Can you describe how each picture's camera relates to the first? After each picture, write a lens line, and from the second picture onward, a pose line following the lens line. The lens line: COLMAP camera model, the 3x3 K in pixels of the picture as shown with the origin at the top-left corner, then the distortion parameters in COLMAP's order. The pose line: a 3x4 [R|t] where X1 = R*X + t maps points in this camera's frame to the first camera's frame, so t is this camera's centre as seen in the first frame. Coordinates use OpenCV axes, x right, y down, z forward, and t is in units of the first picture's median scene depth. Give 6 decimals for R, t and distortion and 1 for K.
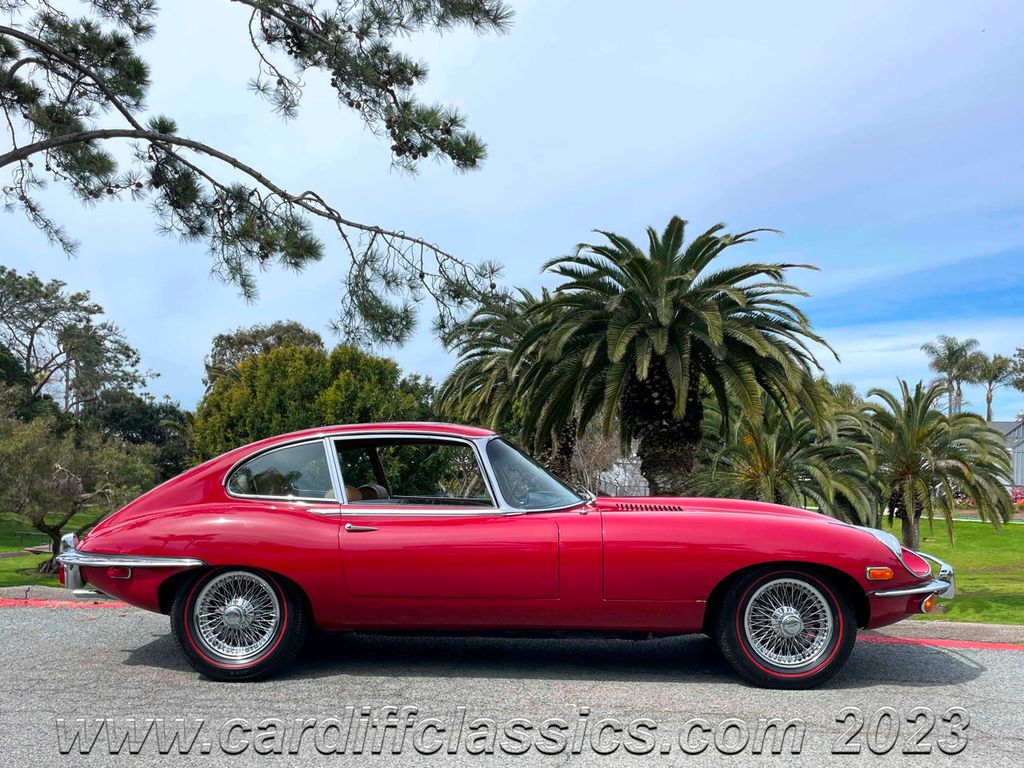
lens RADIAL K [[888.8, 0, 512.5], [0, 888.8, 388.5], [0, 0, 1]] dist [0.129477, -0.254530]
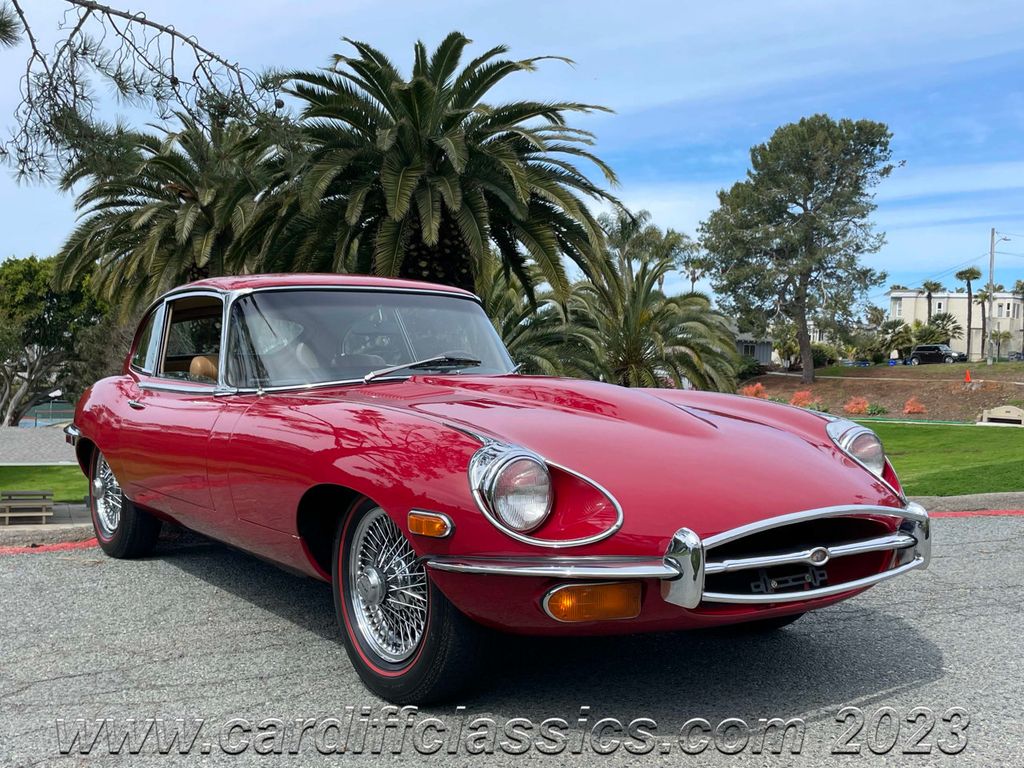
lens RADIAL K [[1155.9, 0, 517.7], [0, 1155.9, 388.7], [0, 0, 1]] dist [0.119986, -0.236010]
pose [[0.923986, -0.027345, 0.381447, -0.154974], [-0.013190, 0.994568, 0.103249, 0.009815], [-0.382198, -0.100431, 0.918607, 0.029569]]
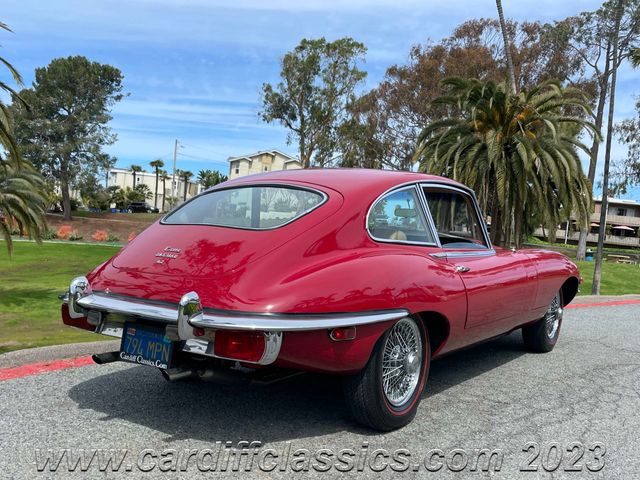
lens RADIAL K [[674.2, 0, 320.6], [0, 674.2, 245.7], [0, 0, 1]] dist [0.091891, -0.136092]
pose [[0.518807, -0.016512, 0.854732, -0.220758], [-0.118484, 0.988775, 0.091020, 0.015717], [-0.846641, -0.148494, 0.511028, 0.161260]]
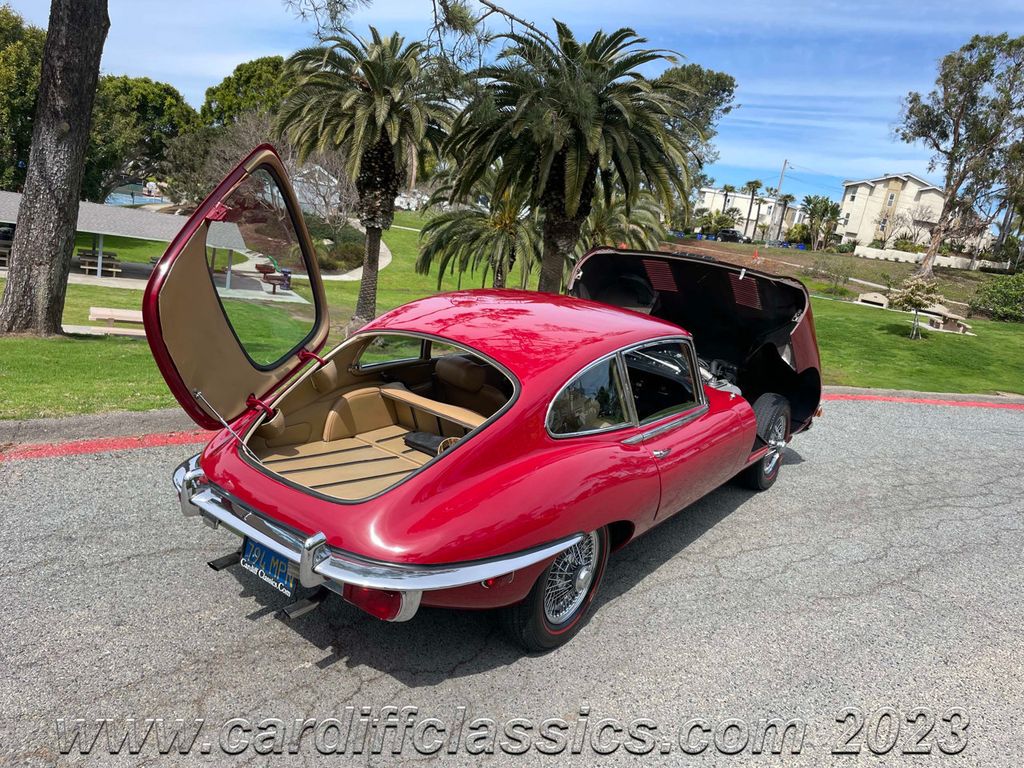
lens RADIAL K [[778.6, 0, 513.7], [0, 778.6, 381.4], [0, 0, 1]] dist [0.072739, -0.106811]
pose [[0.861766, -0.013253, 0.507133, -0.477436], [-0.158526, 0.942563, 0.294014, -0.030146], [-0.481901, -0.333765, 0.810168, 0.060496]]
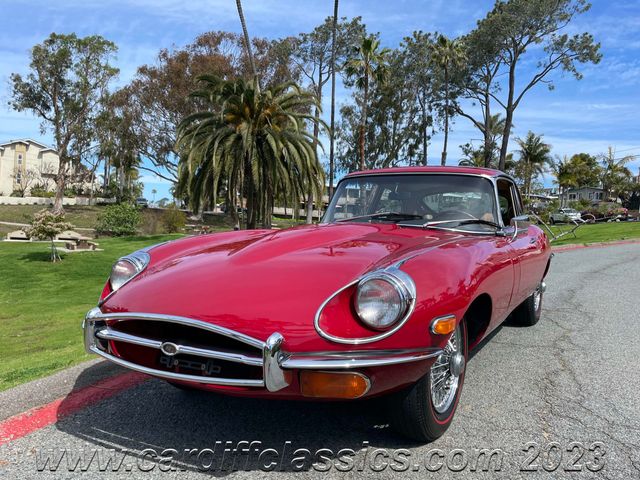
lens RADIAL K [[550.8, 0, 318.9], [0, 550.8, 240.5], [0, 0, 1]] dist [0.092135, -0.120480]
pose [[0.140489, -0.061373, 0.988178, -0.113290], [-0.103233, 0.991729, 0.076270, 0.024763], [-0.984686, -0.112728, 0.132991, 0.241098]]
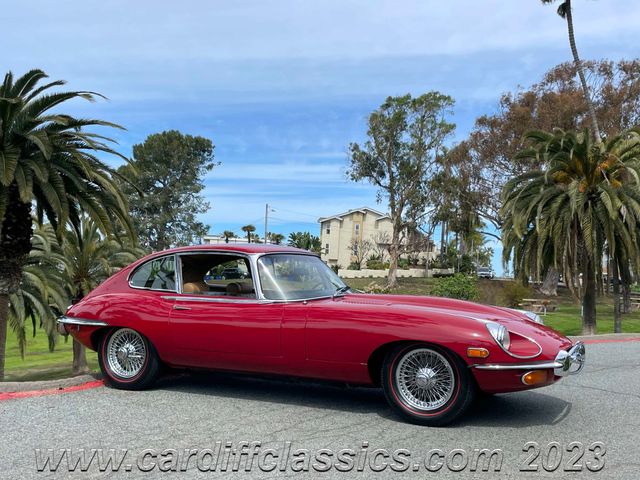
lens RADIAL K [[722.4, 0, 323.6], [0, 722.4, 242.9], [0, 0, 1]] dist [0.119986, -0.236010]
pose [[0.629677, 0.029540, 0.776295, -0.334625], [-0.065772, 0.997716, 0.015384, 0.003868], [-0.774068, -0.060746, 0.630182, 0.049525]]
